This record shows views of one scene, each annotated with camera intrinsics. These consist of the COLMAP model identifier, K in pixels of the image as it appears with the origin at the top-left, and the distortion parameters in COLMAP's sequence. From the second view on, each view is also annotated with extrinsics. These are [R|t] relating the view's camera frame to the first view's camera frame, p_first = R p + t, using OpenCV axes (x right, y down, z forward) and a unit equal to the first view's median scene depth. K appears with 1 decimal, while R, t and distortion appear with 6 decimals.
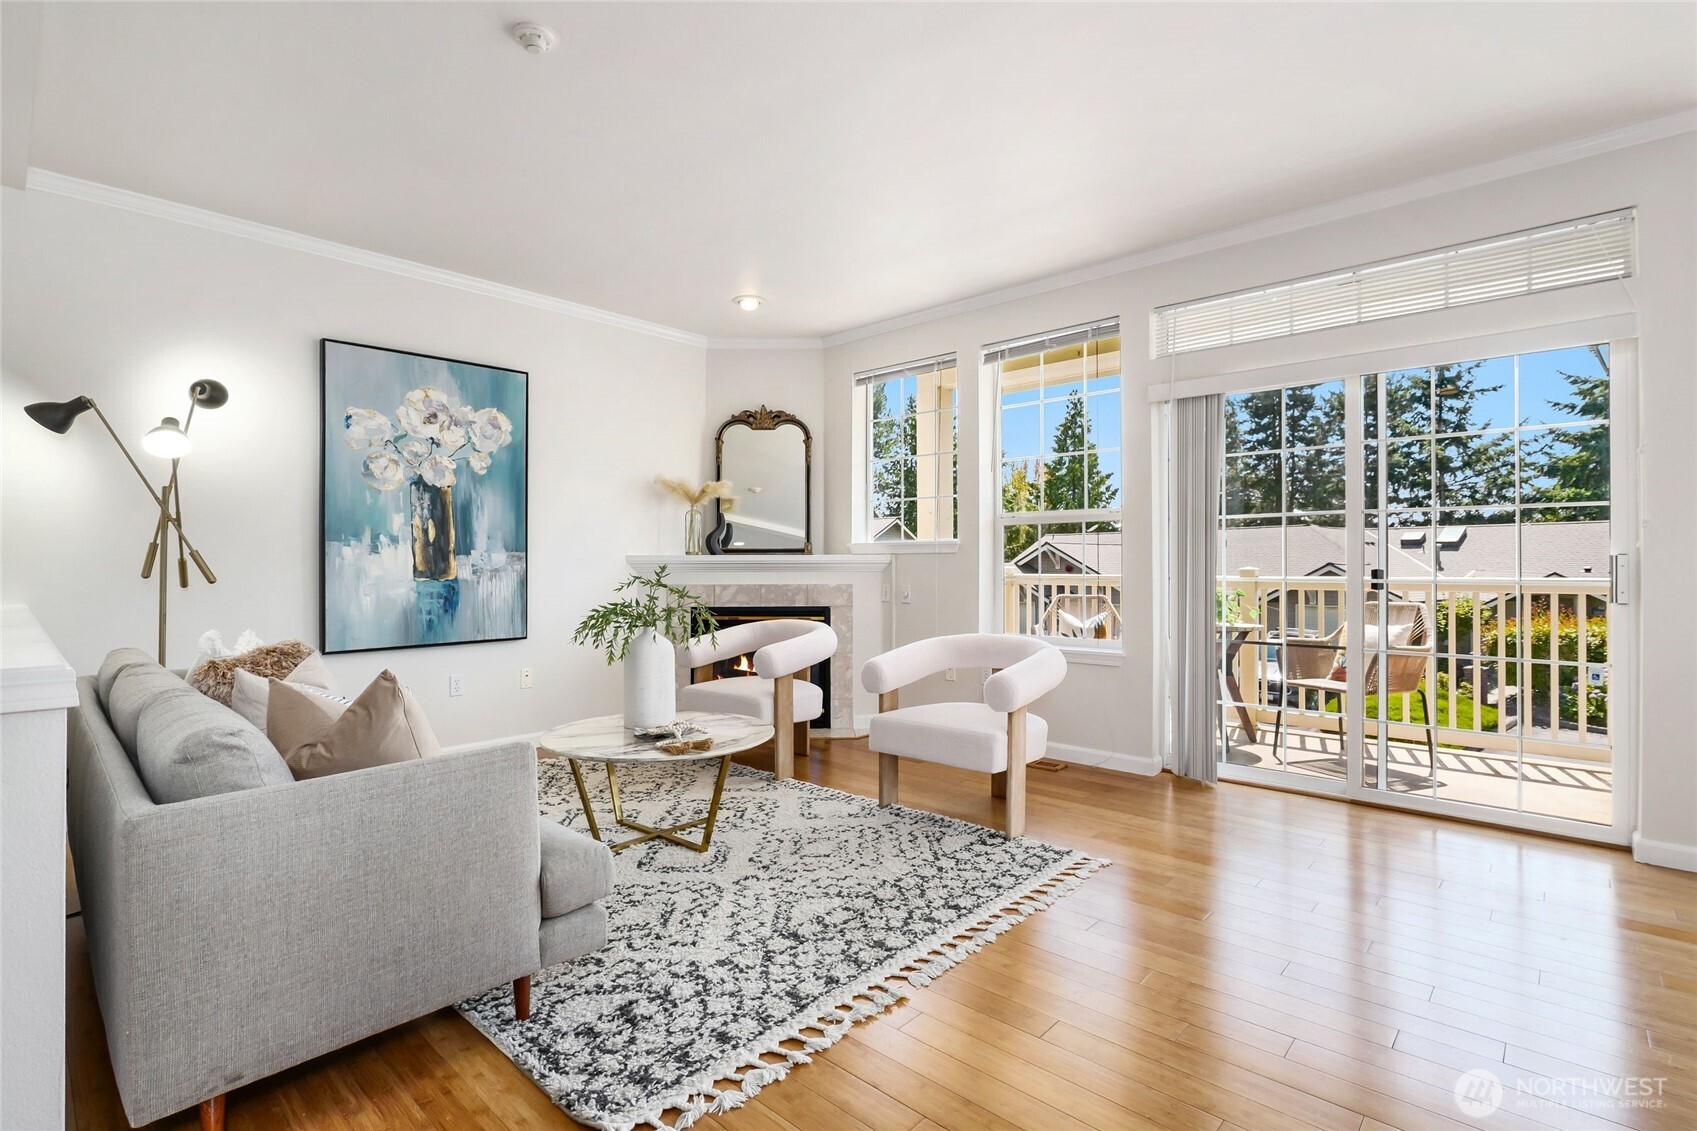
lens RADIAL K [[792.2, 0, 841.6], [0, 792.2, 556.3], [0, 0, 1]] dist [-0.012248, 0.000089]
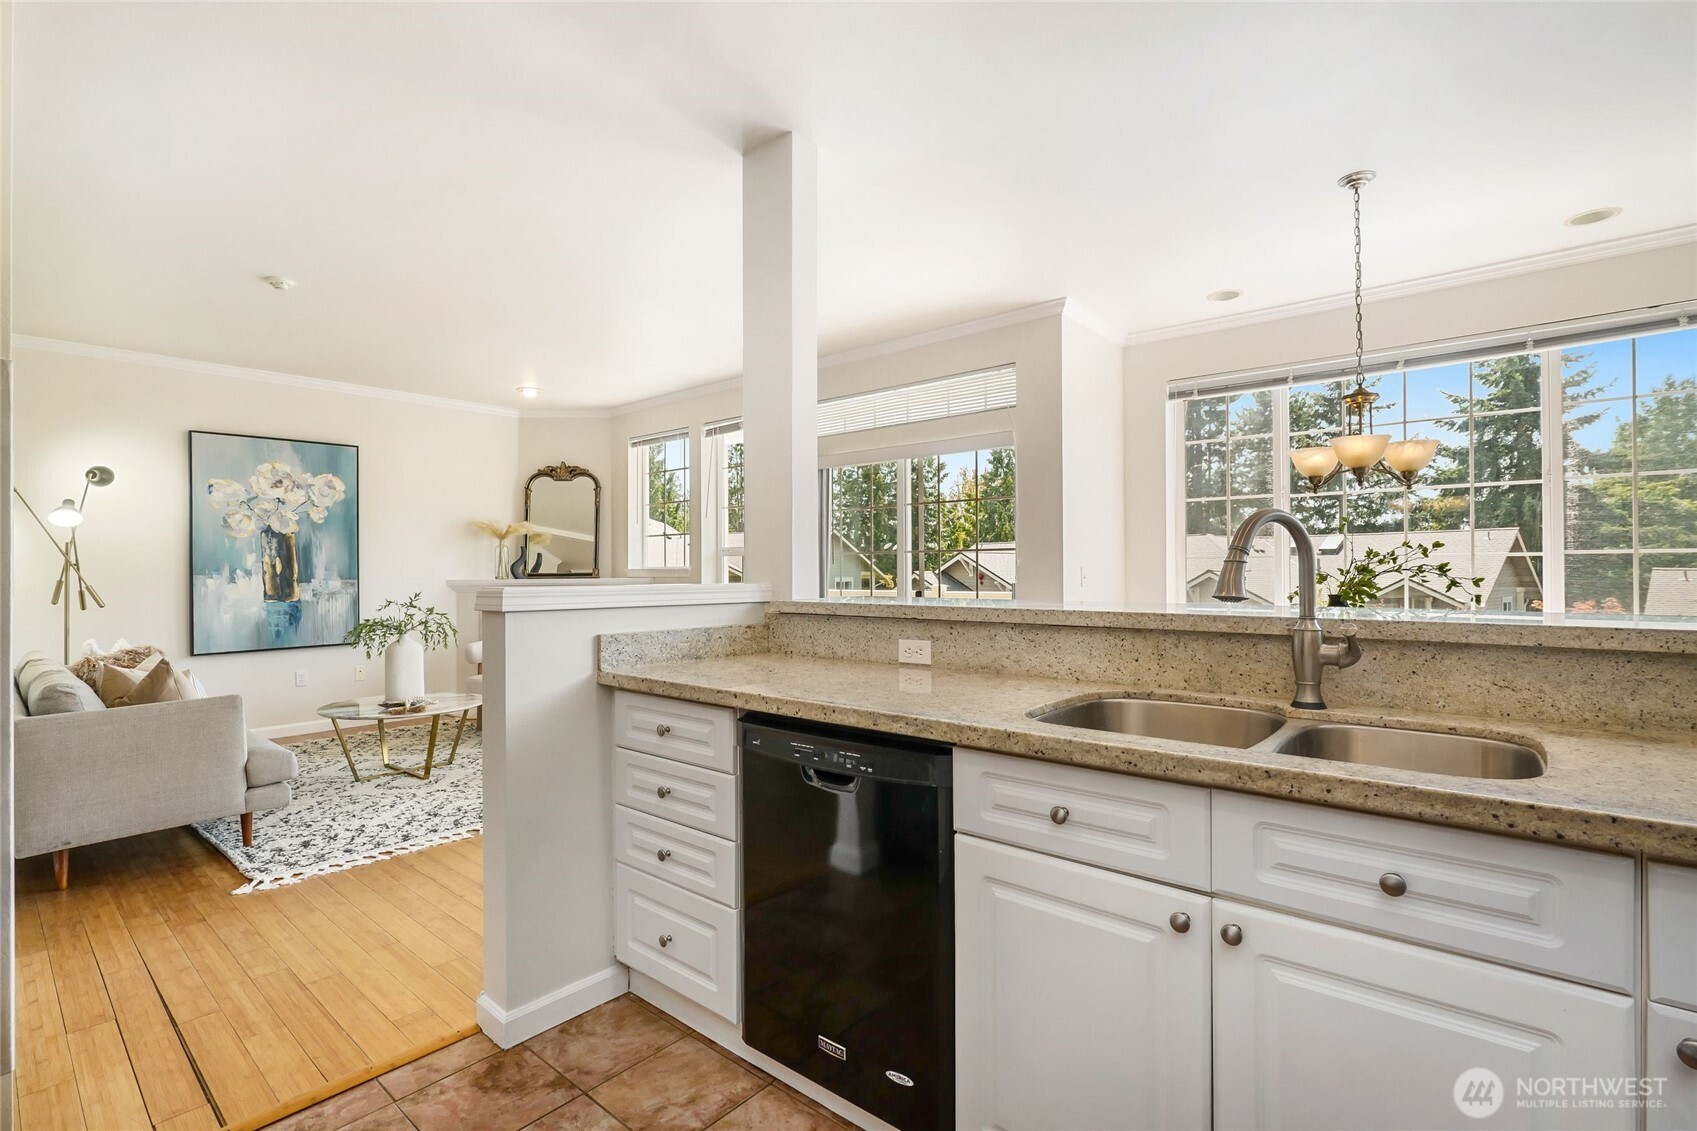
lens RADIAL K [[785.4, 0, 848.5], [0, 785.4, 565.5], [0, 0, 1]] dist [-0.011307, 0.000558]
pose [[0.999321, -0.005955, 0.036355, 0.404429], [0.005779, 0.999971, 0.004935, -0.032186], [-0.036383, -0.004721, 0.999327, -0.376730]]
